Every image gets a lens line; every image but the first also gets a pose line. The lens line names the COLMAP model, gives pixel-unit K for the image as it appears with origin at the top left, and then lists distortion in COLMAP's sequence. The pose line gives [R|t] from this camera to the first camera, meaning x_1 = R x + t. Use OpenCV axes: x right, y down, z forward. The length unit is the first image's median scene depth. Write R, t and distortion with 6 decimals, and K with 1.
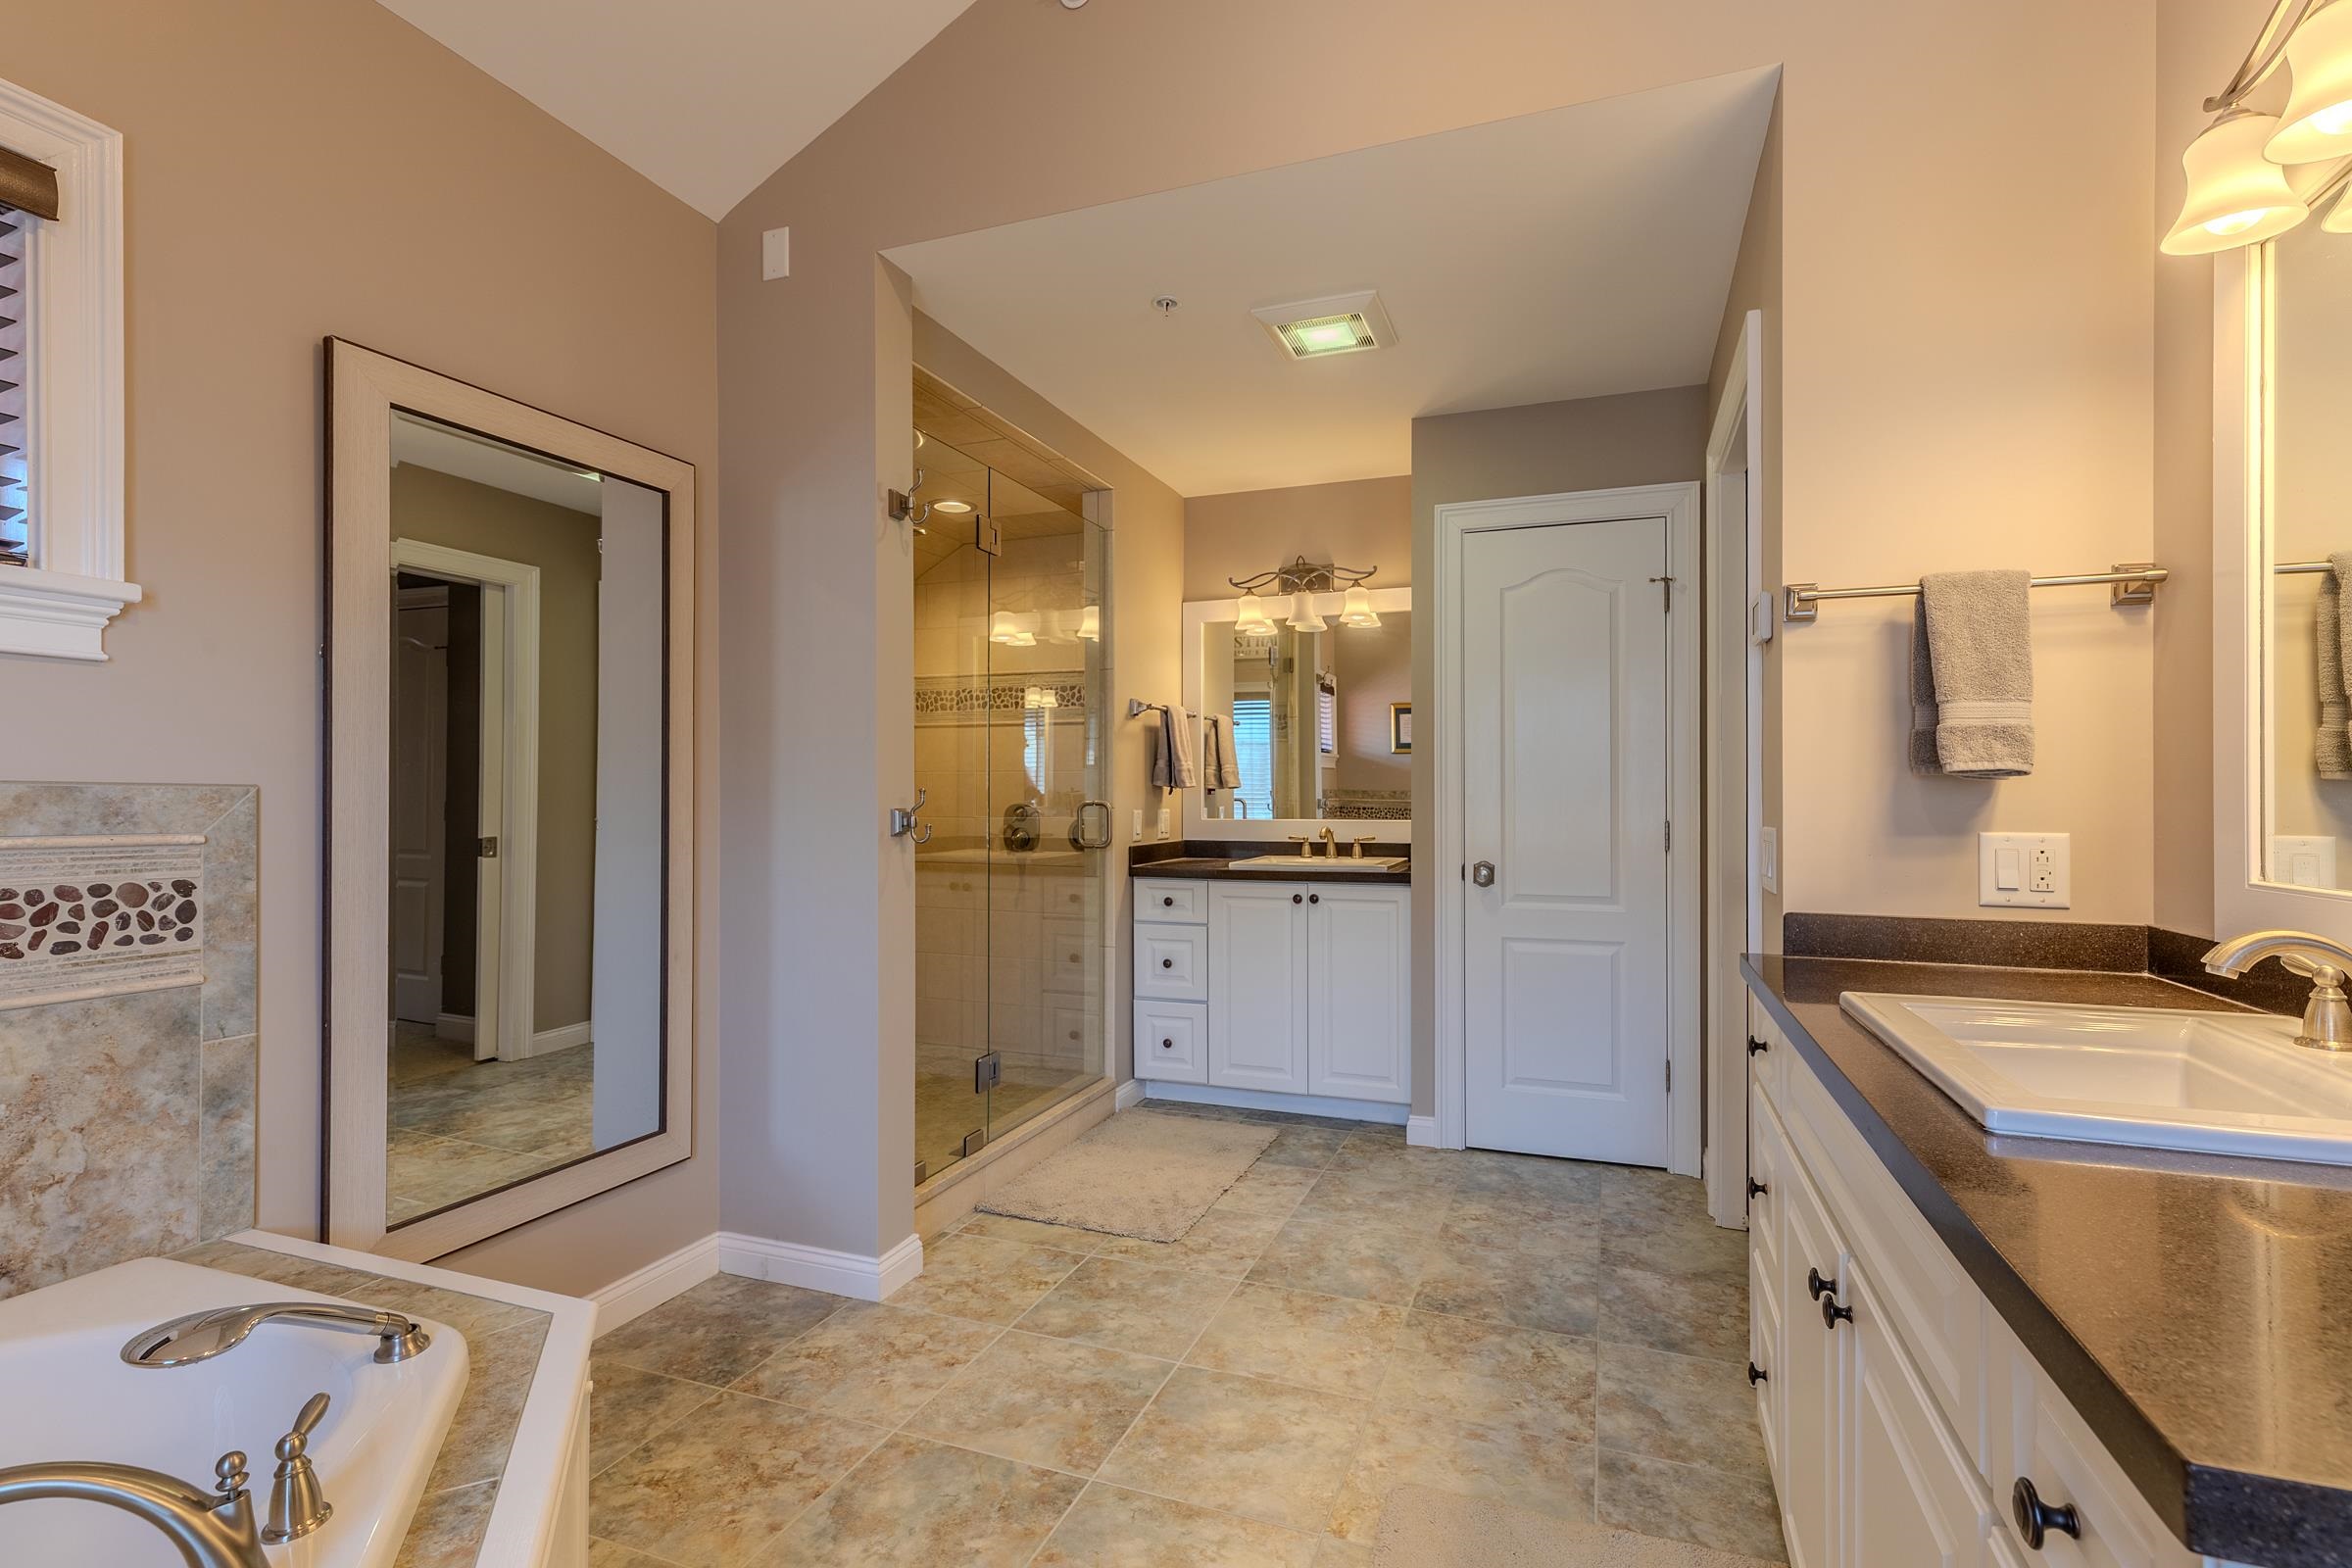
lens RADIAL K [[1087.2, 0, 1180.0], [0, 1087.2, 777.3], [0, 0, 1]] dist [0.008092, -0.000153]
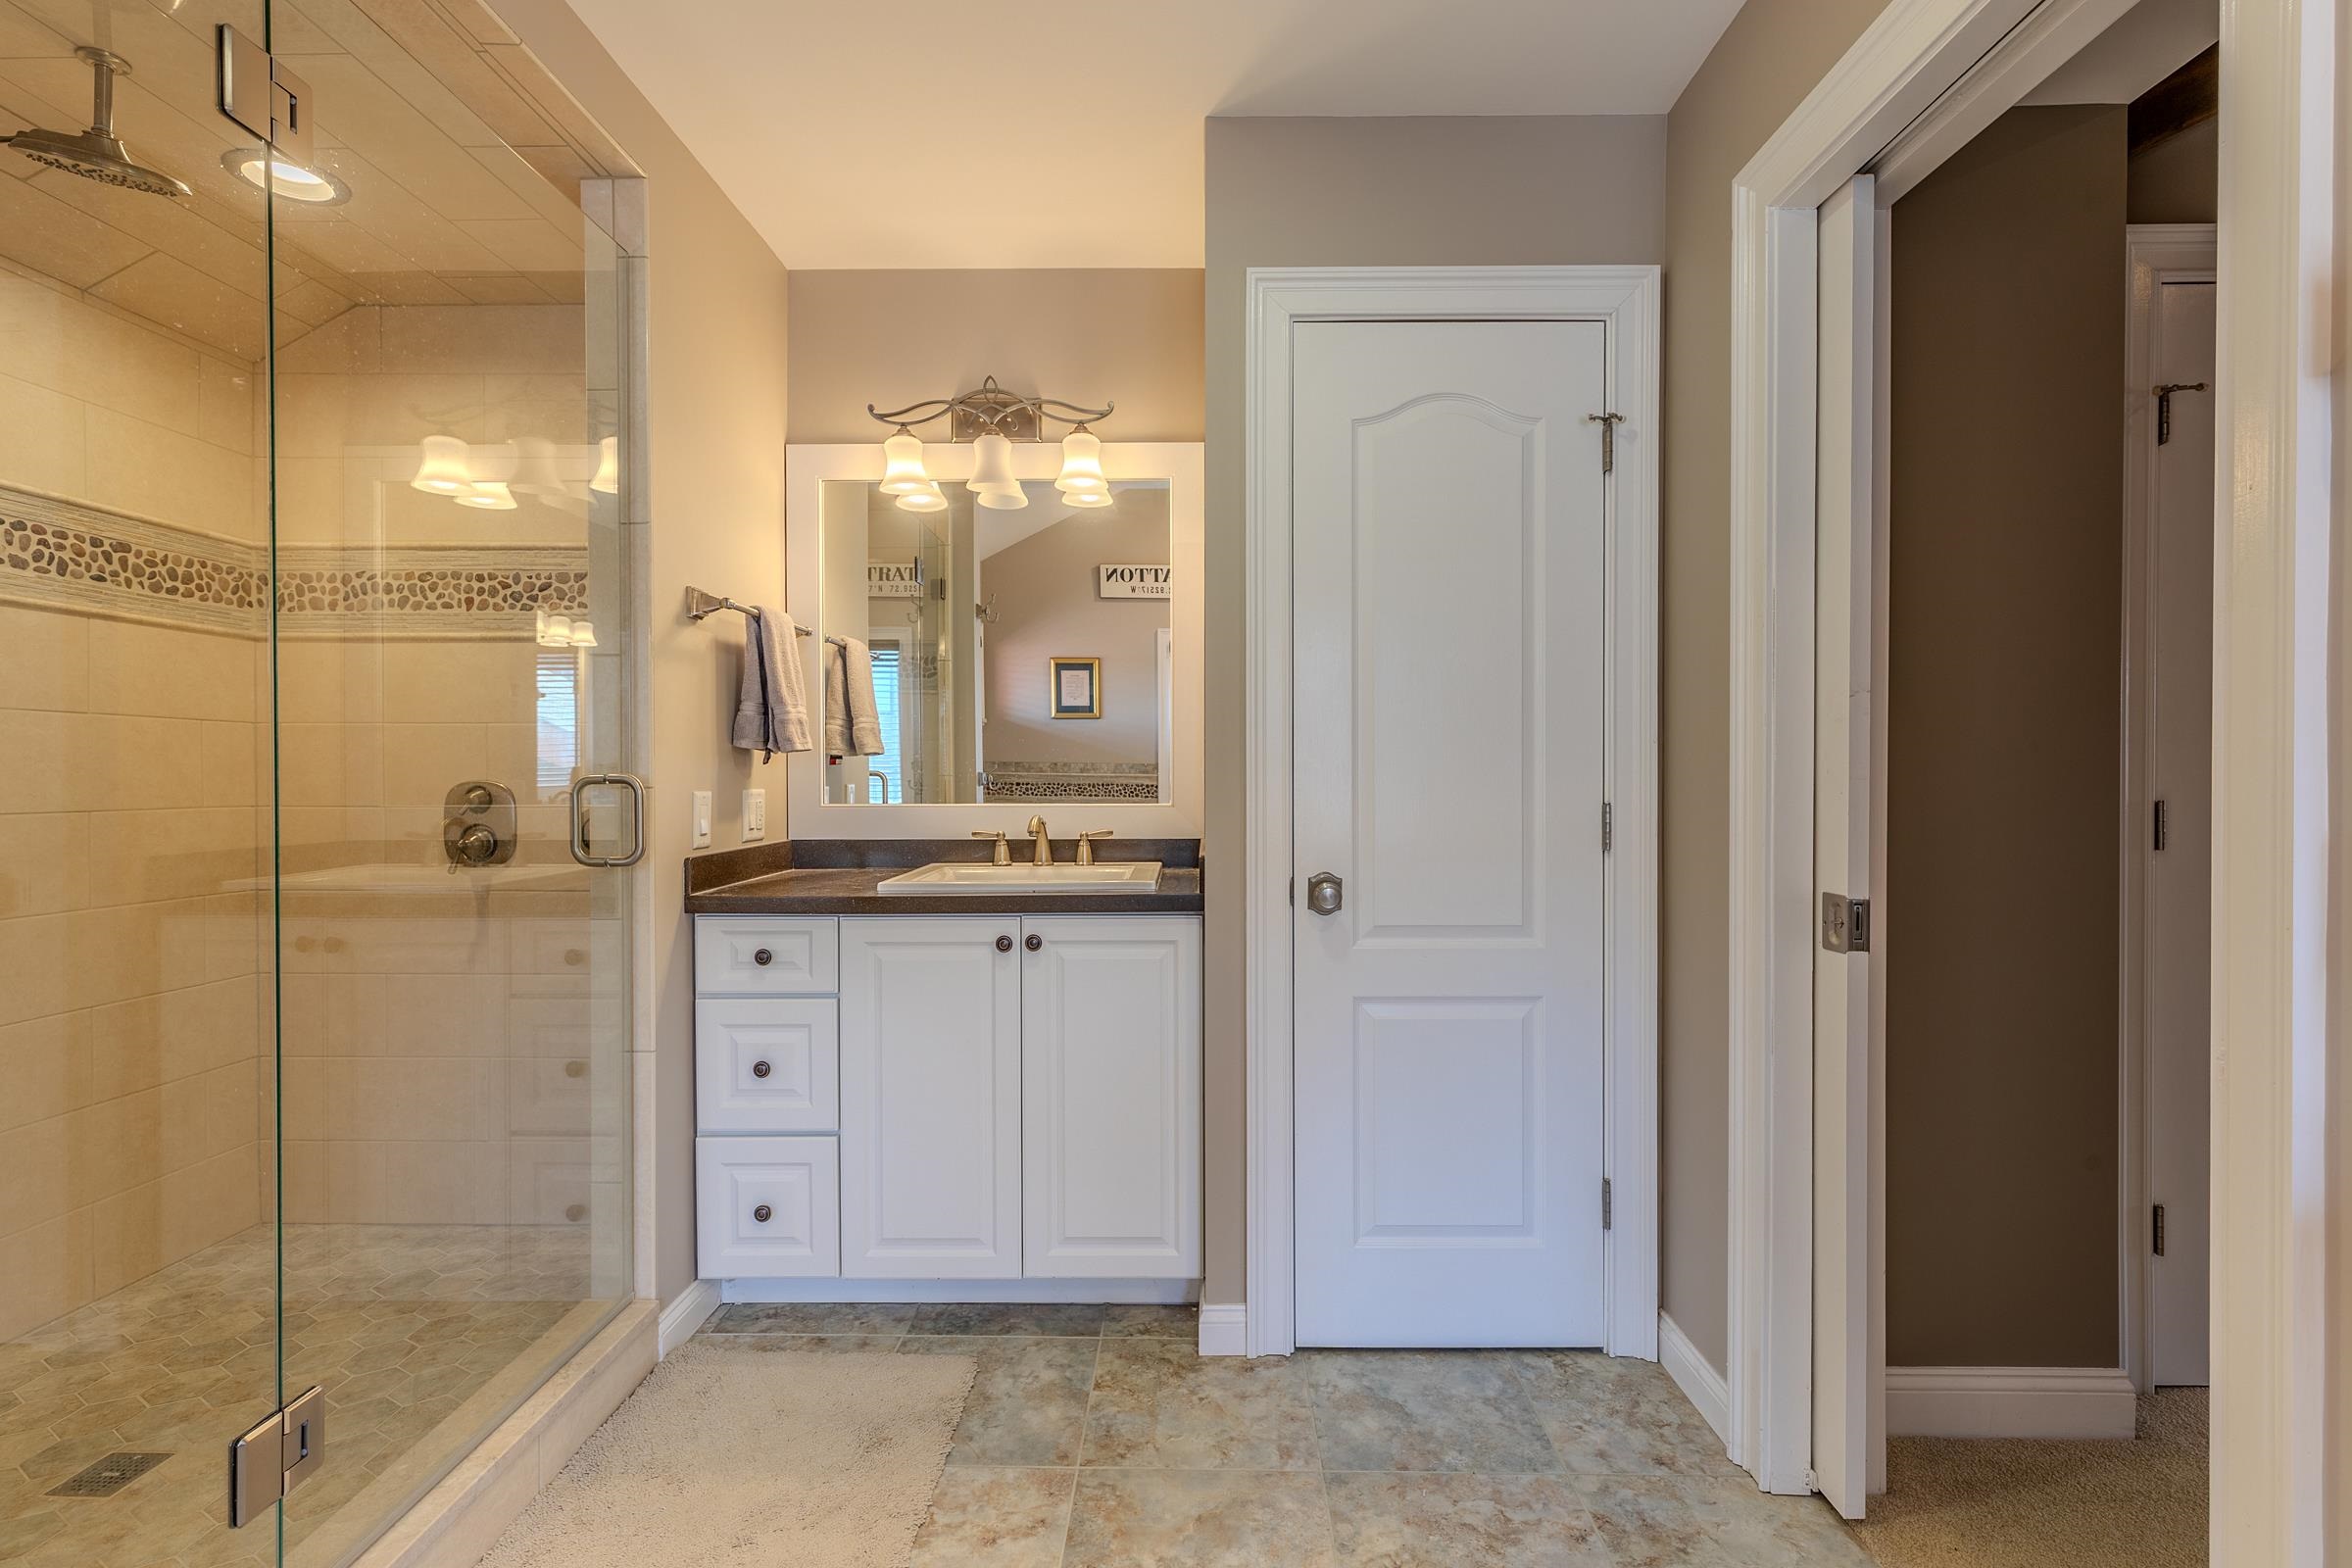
lens RADIAL K [[1087.2, 0, 1180.0], [0, 1087.2, 777.3], [0, 0, 1]] dist [0.008092, -0.000153]
pose [[0.937119, -0.003934, 0.348988, -0.004852], [-0.003709, 0.999768, 0.021228, 0.010559], [-0.348990, -0.021188, 0.936887, 0.403622]]
